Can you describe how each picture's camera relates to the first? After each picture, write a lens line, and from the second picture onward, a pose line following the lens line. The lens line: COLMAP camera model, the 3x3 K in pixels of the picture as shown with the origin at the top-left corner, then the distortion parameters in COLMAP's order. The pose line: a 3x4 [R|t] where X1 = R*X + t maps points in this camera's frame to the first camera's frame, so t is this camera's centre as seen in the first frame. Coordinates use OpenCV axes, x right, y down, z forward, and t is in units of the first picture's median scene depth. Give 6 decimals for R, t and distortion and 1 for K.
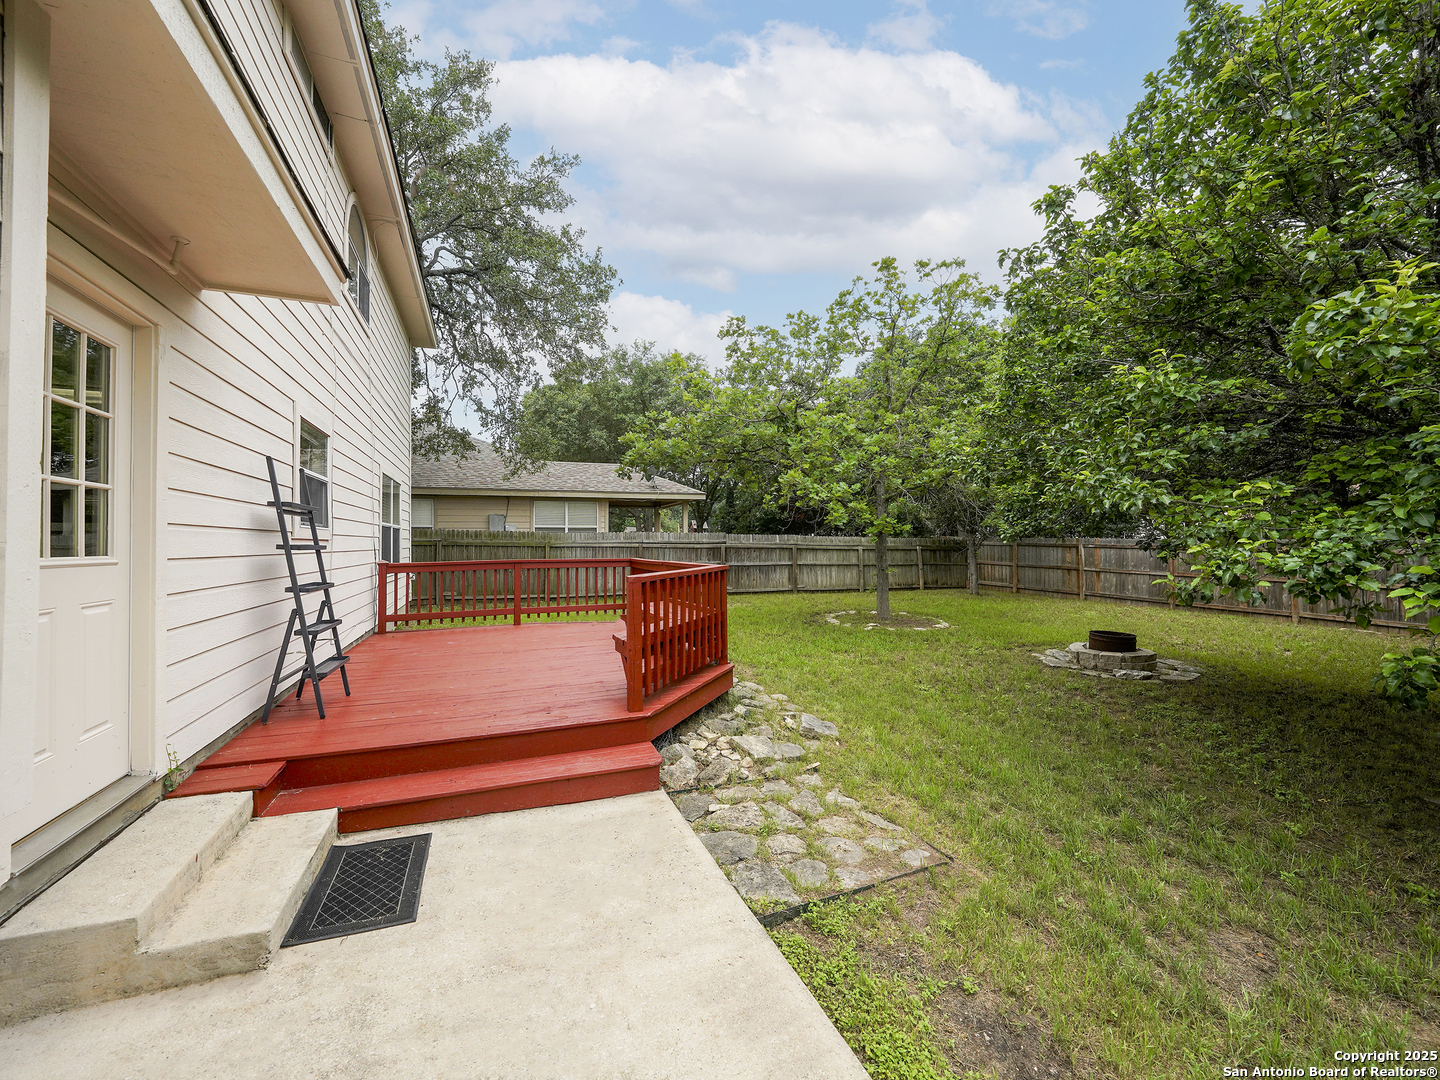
lens RADIAL K [[571.5, 0, 710.3], [0, 571.5, 537.6], [0, 0, 1]] dist [-0.004366, 0.000398]
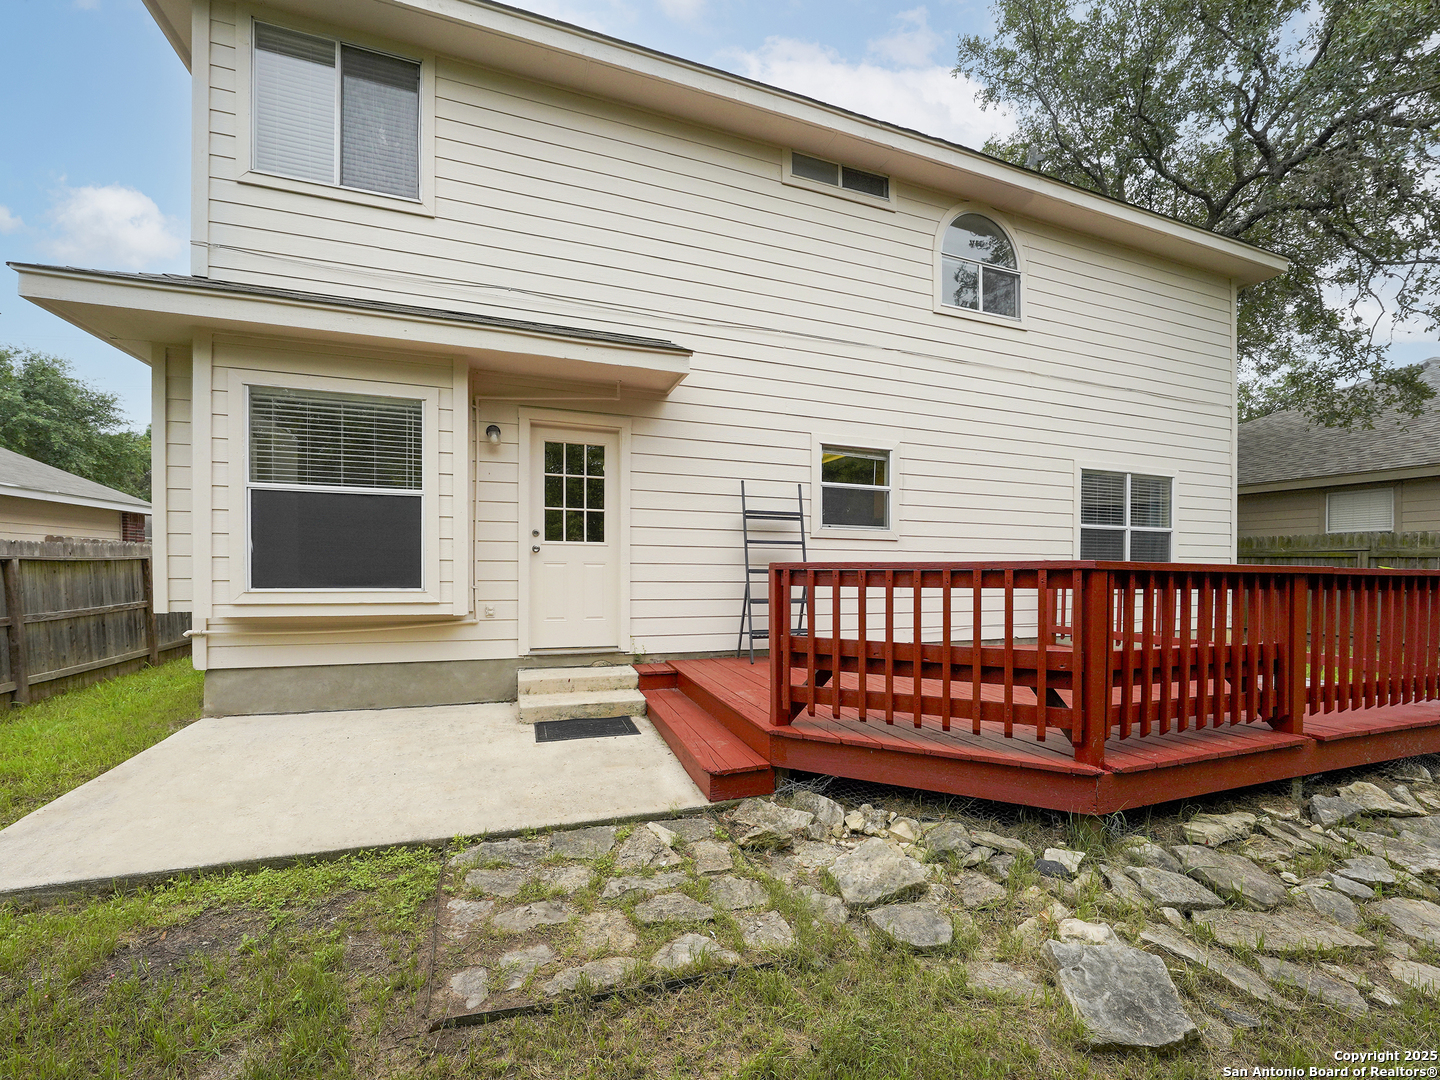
lens RADIAL K [[571.5, 0, 717.3], [0, 571.5, 549.6], [0, 0, 1]] dist [-0.004366, 0.000398]
pose [[-0.047680, -0.023099, -0.998596, 0.836374], [-0.001341, 0.999733, -0.023061, 0.077212], [0.998862, 0.000240, -0.047698, 1.103536]]
